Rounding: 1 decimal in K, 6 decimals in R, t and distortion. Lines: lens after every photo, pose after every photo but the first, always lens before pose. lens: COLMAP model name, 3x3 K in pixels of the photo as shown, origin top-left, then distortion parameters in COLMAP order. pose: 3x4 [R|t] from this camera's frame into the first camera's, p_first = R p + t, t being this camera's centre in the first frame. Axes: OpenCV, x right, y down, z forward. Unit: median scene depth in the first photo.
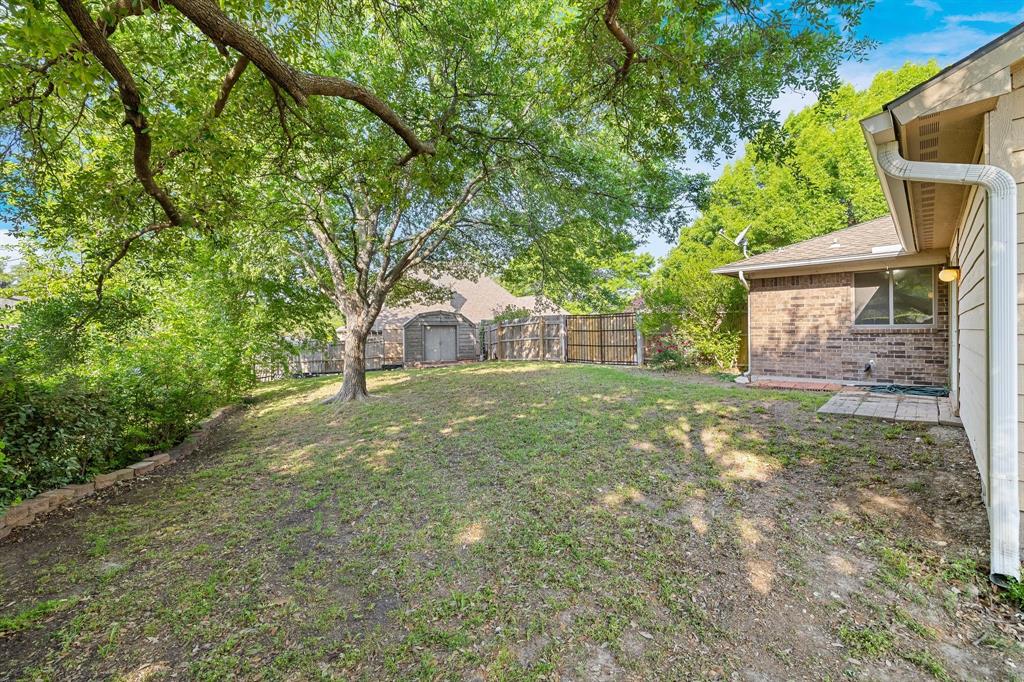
lens RADIAL K [[435.1, 0, 517.1], [0, 435.1, 335.4], [0, 0, 1]] dist [0.000001, 0.000026]
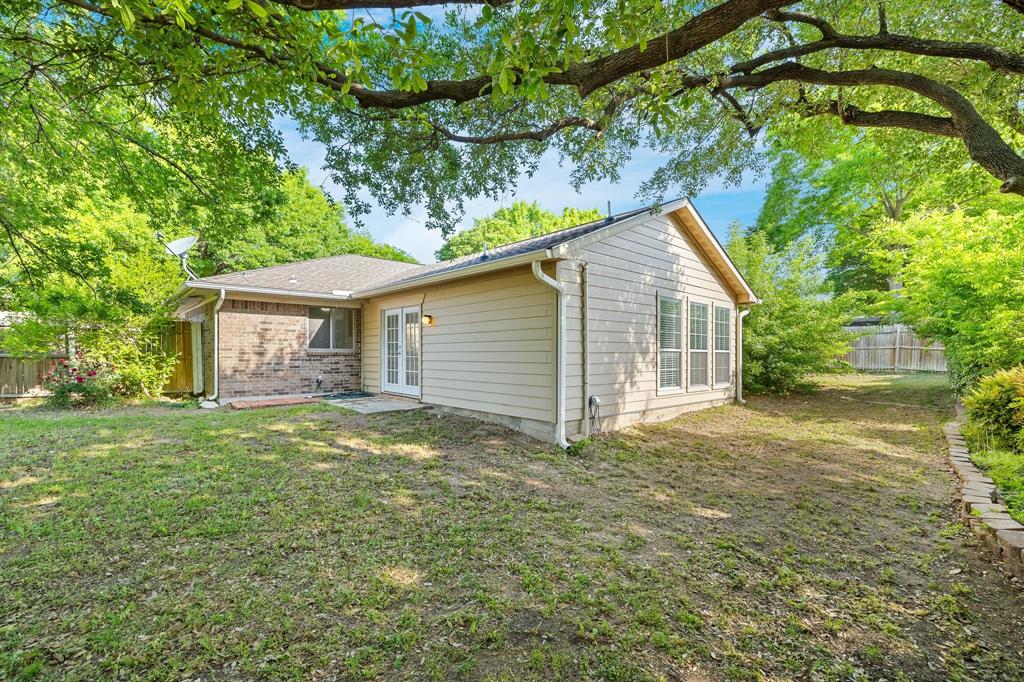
lens RADIAL K [[435.1, 0, 517.8], [0, 435.1, 349.4], [0, 0, 1]] dist [0.000001, 0.000026]
pose [[0.098658, 0.019845, 0.994923, -0.386385], [0.008576, 0.999747, -0.020791, 0.009443], [-0.995084, 0.010584, 0.098463, 0.277429]]
